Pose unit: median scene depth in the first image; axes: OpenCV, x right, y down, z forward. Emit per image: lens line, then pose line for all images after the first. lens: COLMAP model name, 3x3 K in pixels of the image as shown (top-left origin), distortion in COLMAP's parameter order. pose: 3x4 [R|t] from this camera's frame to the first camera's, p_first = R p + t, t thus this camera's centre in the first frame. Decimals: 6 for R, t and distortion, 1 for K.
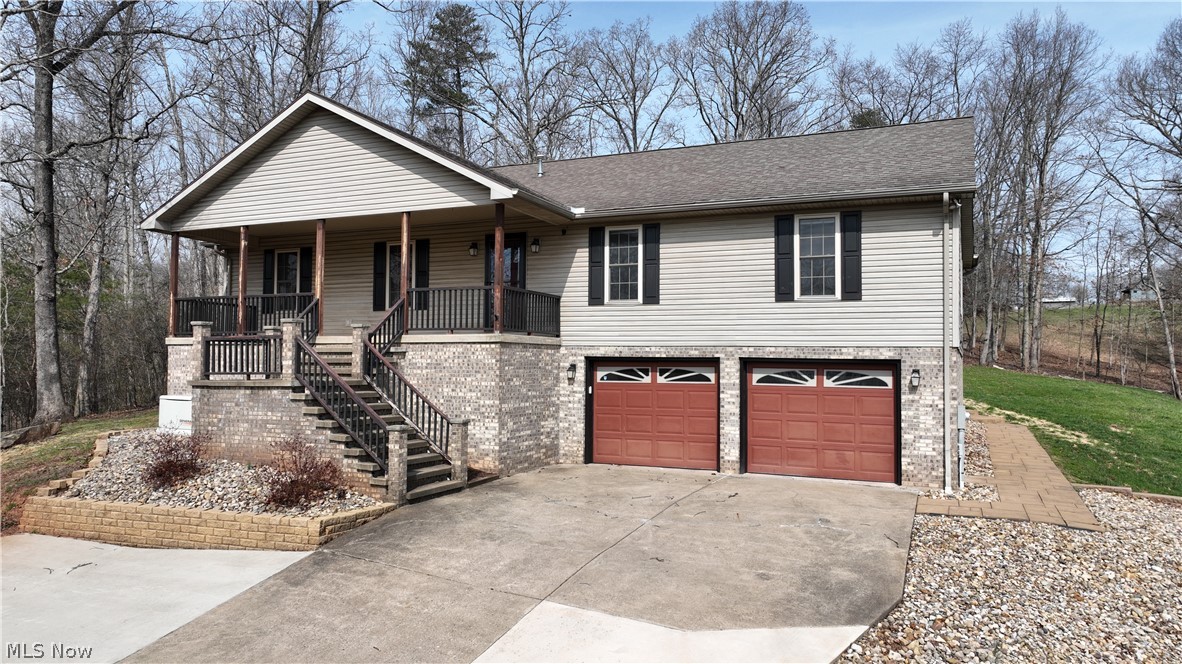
lens RADIAL K [[830.2, 0, 593.6], [0, 830.2, 333.0], [0, 0, 1]] dist [-0.001398, 0.017466]
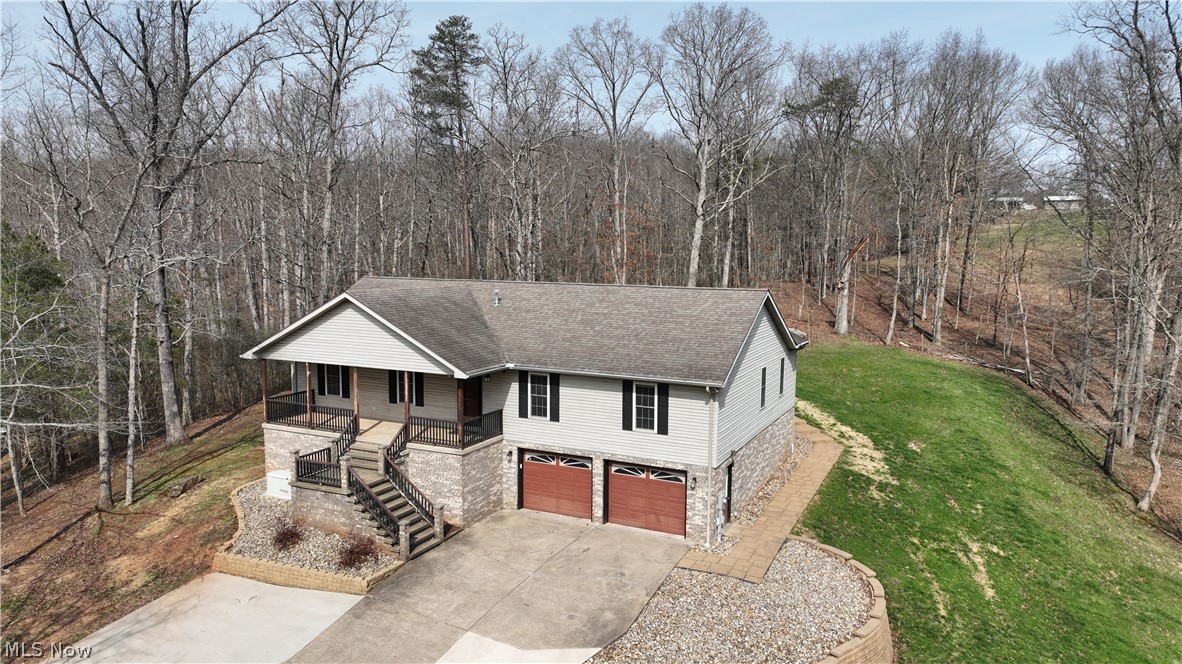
lens RADIAL K [[830.2, 0, 593.6], [0, 830.2, 333.0], [0, 0, 1]] dist [-0.001398, 0.017466]
pose [[0.999719, 0.003010, -0.023528, 0.197963], [0.000467, 0.989225, 0.146403, -0.483155], [0.023716, -0.146372, 0.988945, -0.661485]]
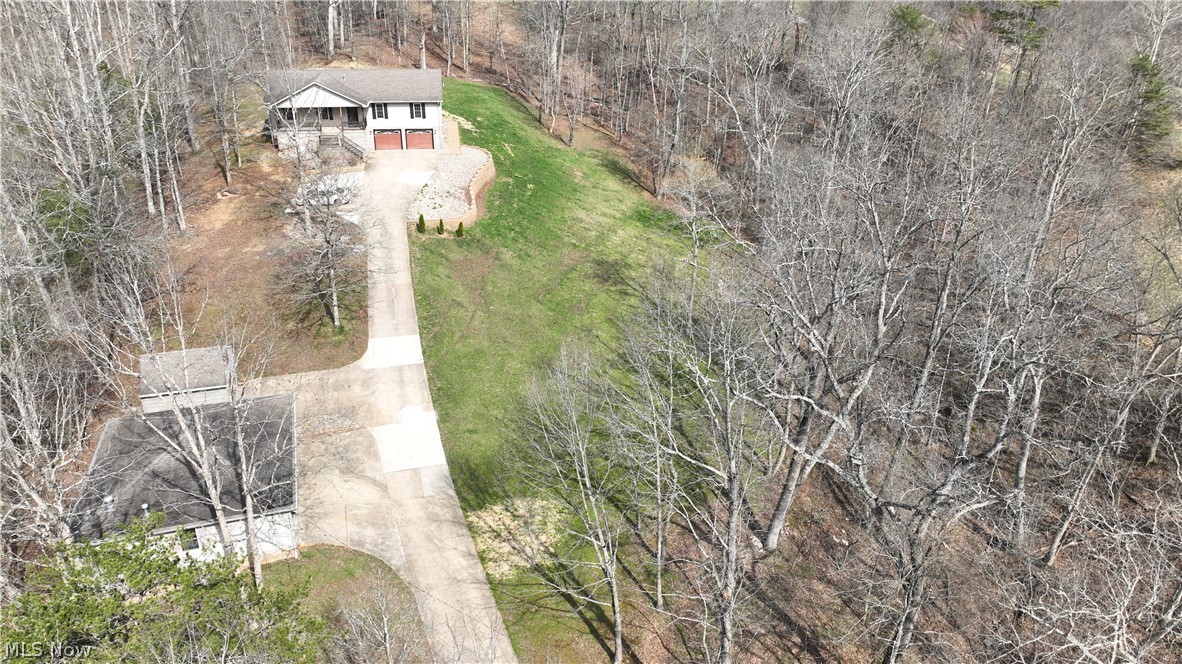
lens RADIAL K [[830.2, 0, 593.6], [0, 830.2, 333.0], [0, 0, 1]] dist [-0.001398, 0.017466]
pose [[0.831961, -0.231857, 0.504067, -1.901157], [-0.029991, 0.888379, 0.458130, -1.348236], [-0.554023, -0.396264, 0.732143, -4.328224]]
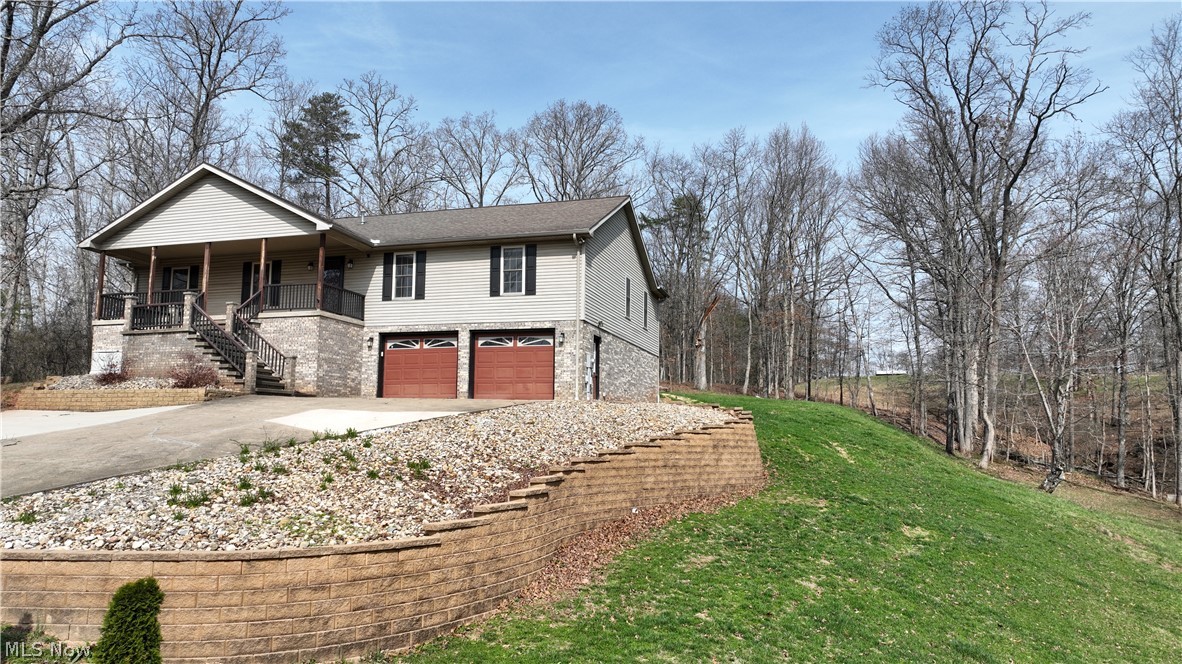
lens RADIAL K [[830.2, 0, 593.6], [0, 830.2, 333.0], [0, 0, 1]] dist [-0.001398, 0.017466]
pose [[0.990306, 0.017175, 0.137835, 0.195389], [-0.004563, 0.995812, -0.091306, 0.189404], [-0.138826, 0.089792, 0.986238, -0.690962]]
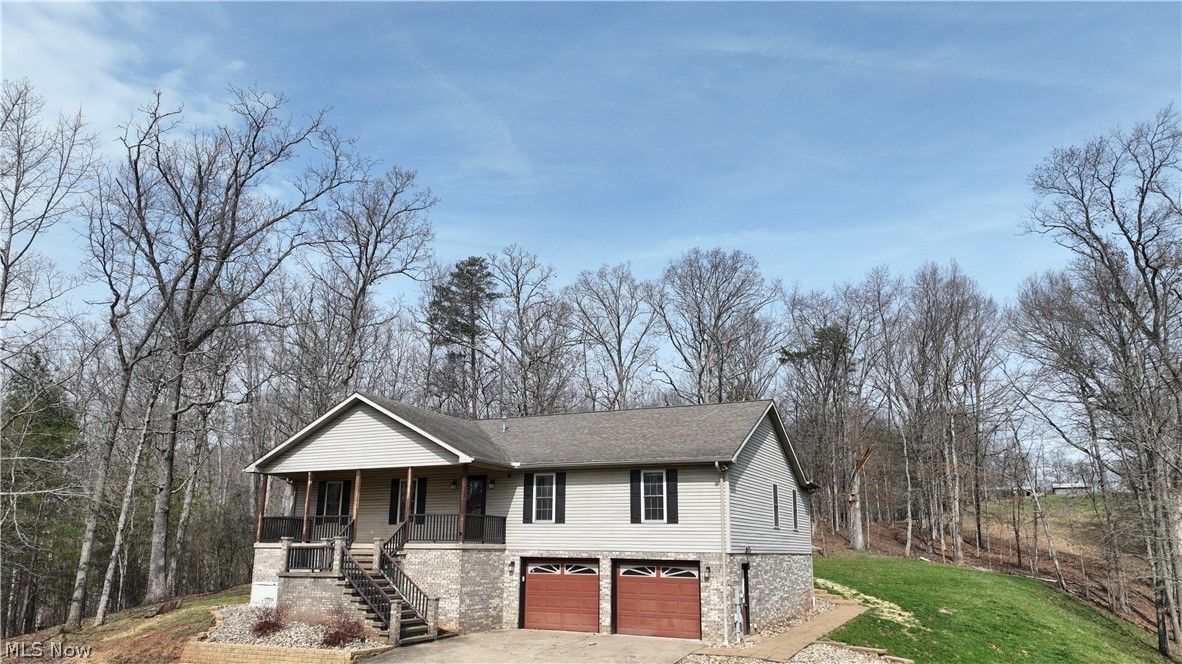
lens RADIAL K [[830.2, 0, 593.6], [0, 830.2, 333.0], [0, 0, 1]] dist [-0.001398, 0.017466]
pose [[0.999522, -0.006390, -0.030233, 0.196441], [-0.000292, 0.976391, -0.216011, -0.050362], [0.030900, 0.215917, 0.975923, -0.682619]]
